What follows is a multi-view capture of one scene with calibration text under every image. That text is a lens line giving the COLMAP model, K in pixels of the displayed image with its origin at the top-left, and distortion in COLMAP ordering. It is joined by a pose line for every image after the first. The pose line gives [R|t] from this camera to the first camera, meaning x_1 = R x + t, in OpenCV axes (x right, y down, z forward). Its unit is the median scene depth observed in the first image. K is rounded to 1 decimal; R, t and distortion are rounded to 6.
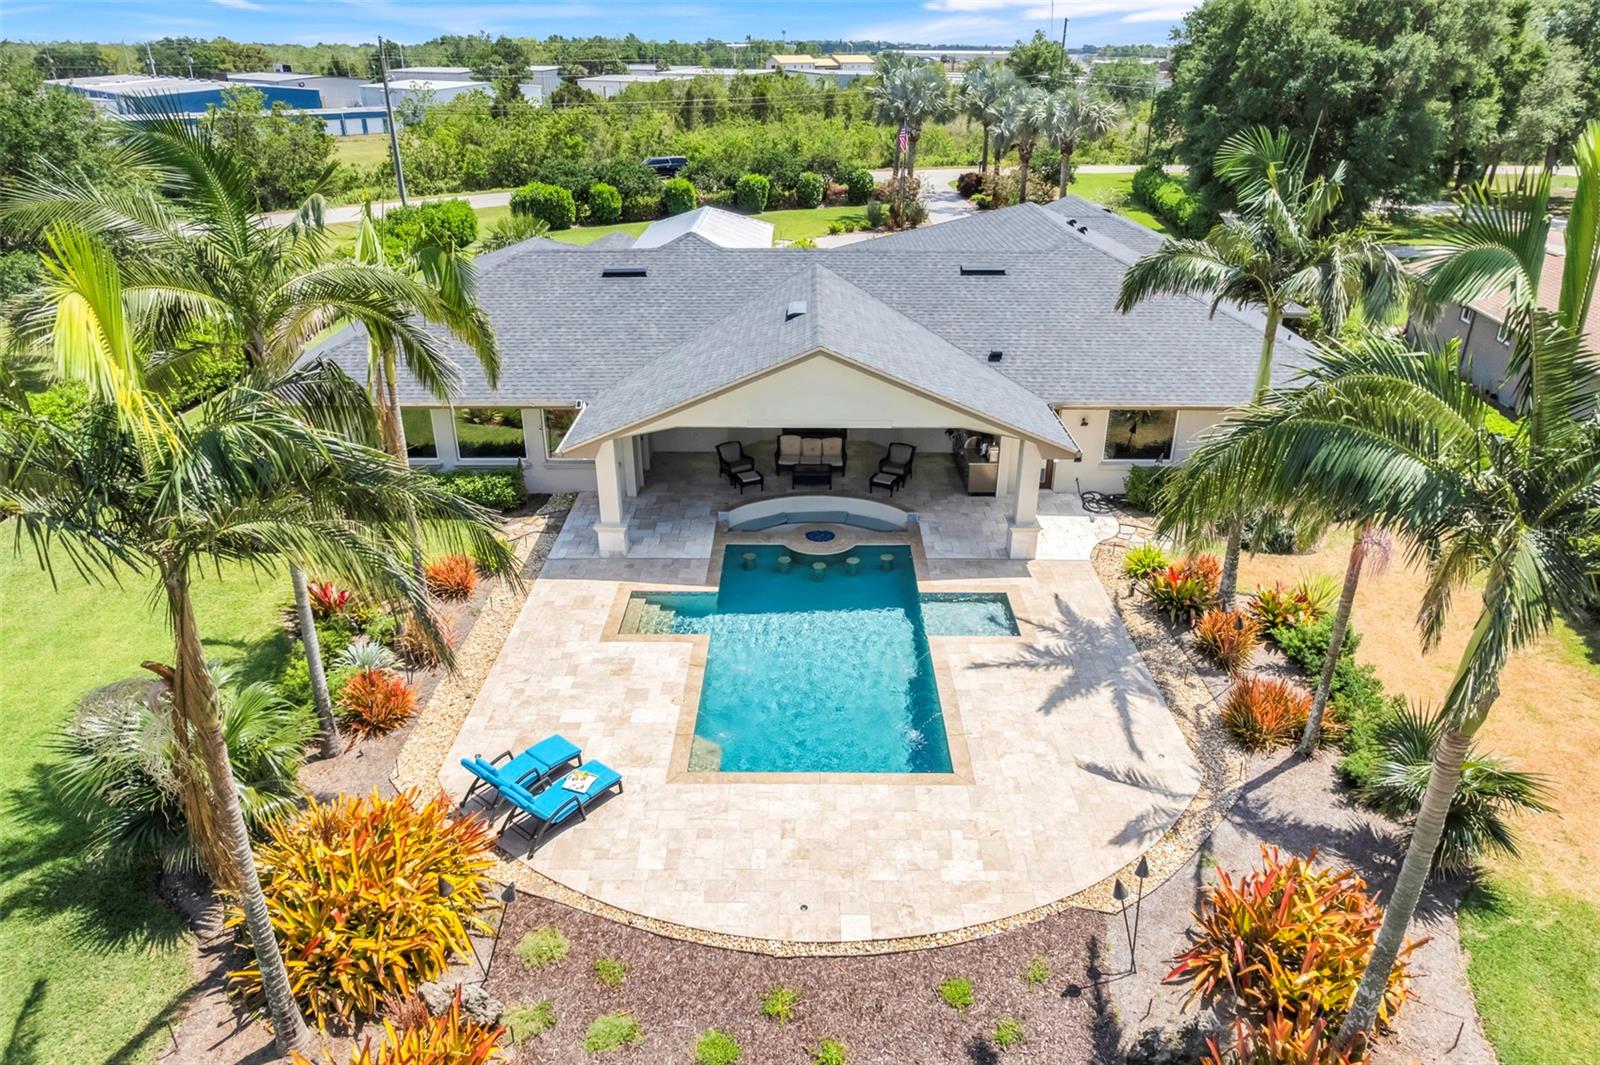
lens RADIAL K [[1036.3, 0, 802.5], [0, 1036.3, 542.0], [0, 0, 1]] dist [-0.090751, 0.090684]
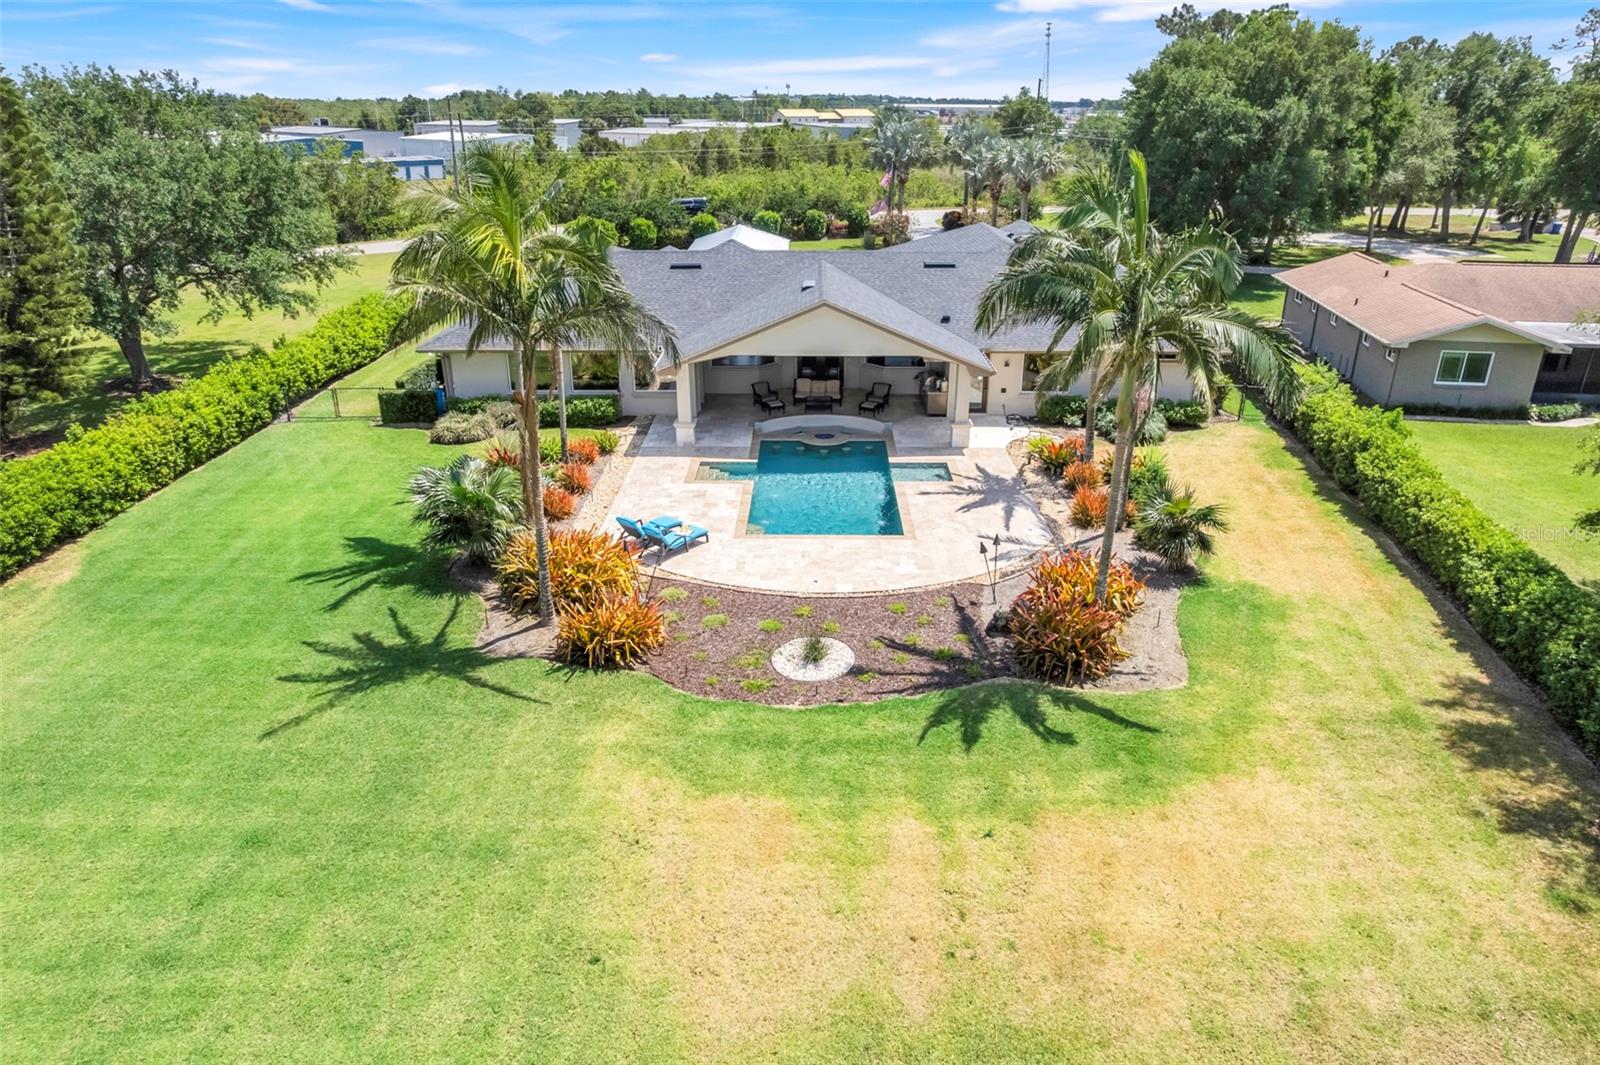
lens RADIAL K [[1021.6, 0, 803.5], [0, 1021.6, 539.3], [0, 0, 1]] dist [-0.081483, 0.075545]
pose [[0.999996, 0.001093, -0.002690, -0.004524], [-0.001204, 0.999121, -0.041893, 0.104794], [0.002642, 0.041896, 0.999119, -0.230945]]
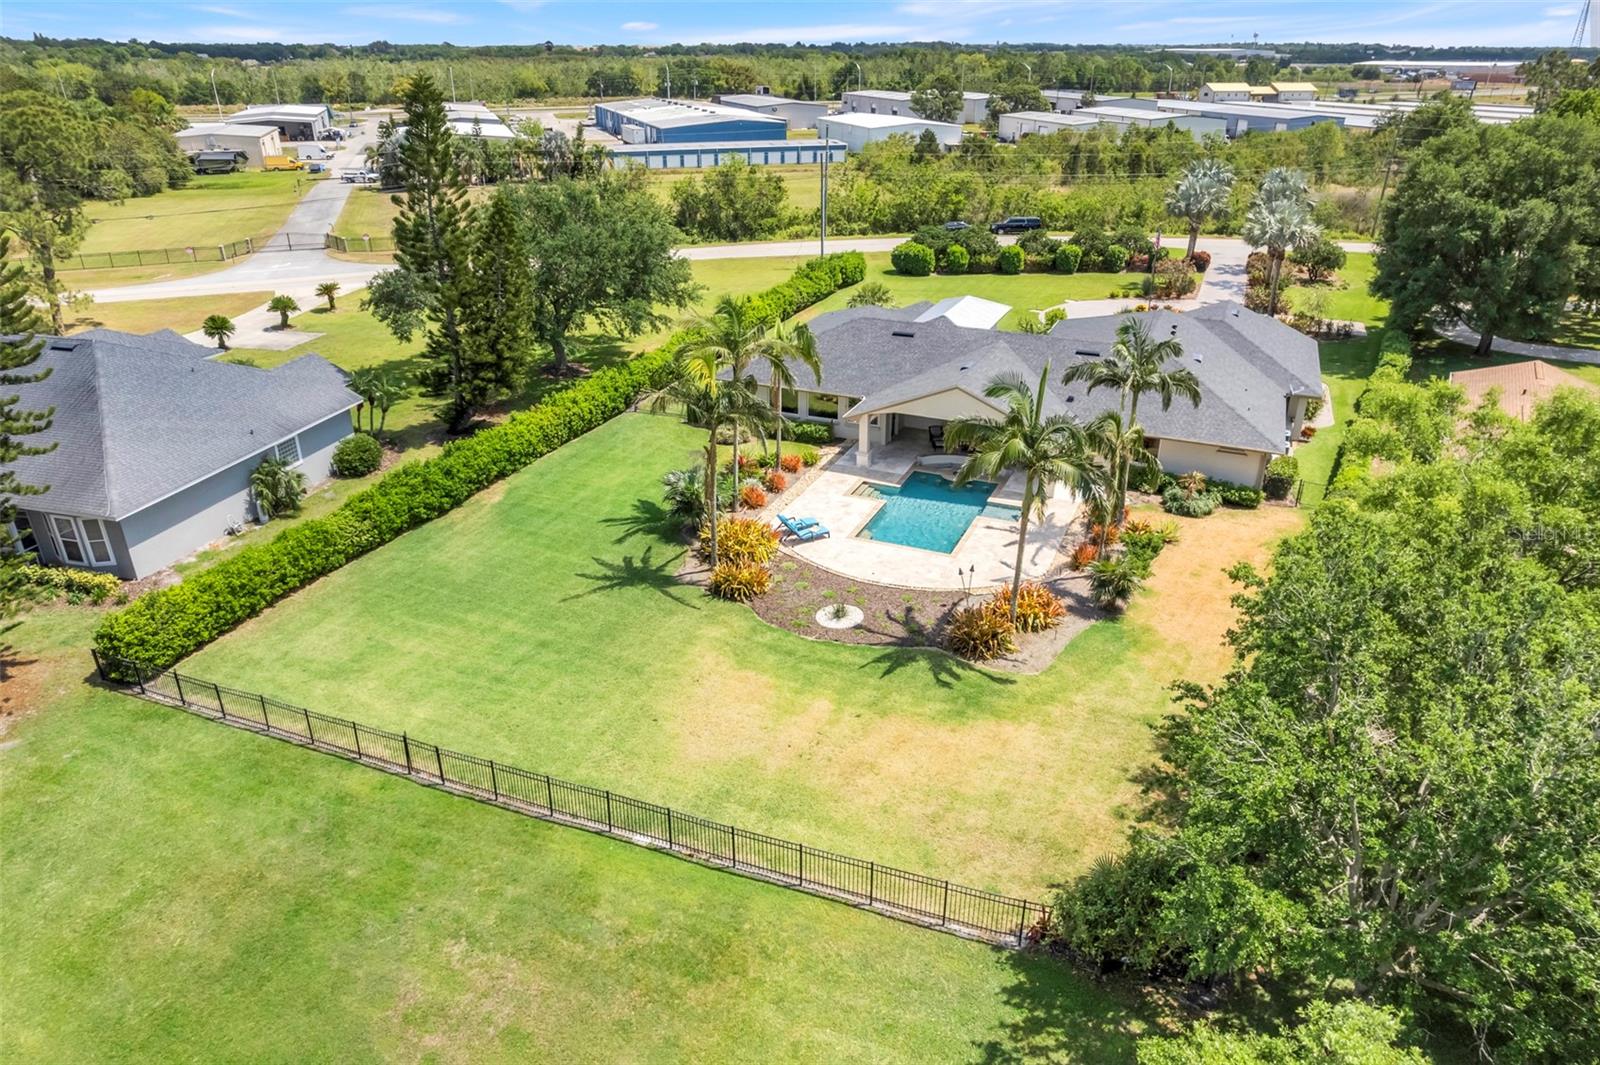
lens RADIAL K [[1021.6, 0, 803.5], [0, 1021.6, 539.3], [0, 0, 1]] dist [-0.081483, 0.075545]
pose [[0.921435, 0.167252, -0.350690, 0.243625], [-0.167280, 0.985439, 0.030451, 0.059602], [0.350677, 0.030605, 0.935996, -0.535931]]
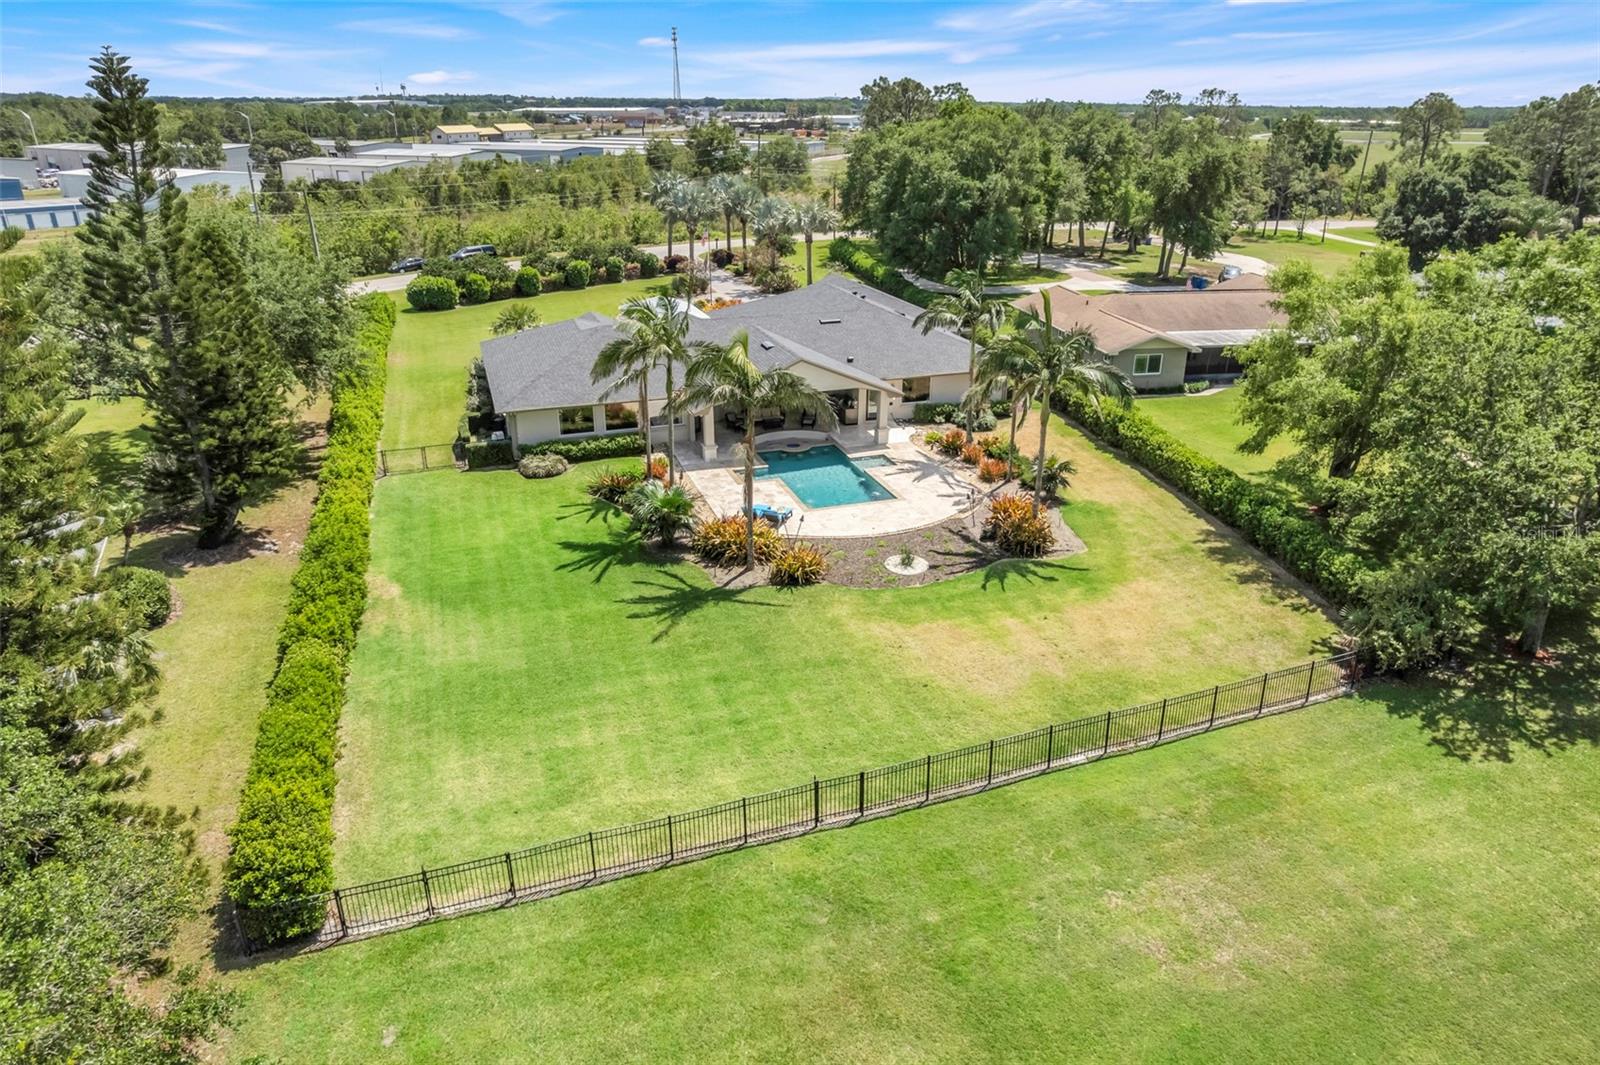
lens RADIAL K [[1013.4, 0, 793.0], [0, 1013.4, 533.8], [0, 0, 1]] dist [-0.053834, 0.039131]
pose [[0.948170, -0.125127, 0.292090, -0.332569], [0.138202, 0.990102, -0.024479, 0.121460], [-0.286135, 0.063577, 0.956078, -0.549859]]
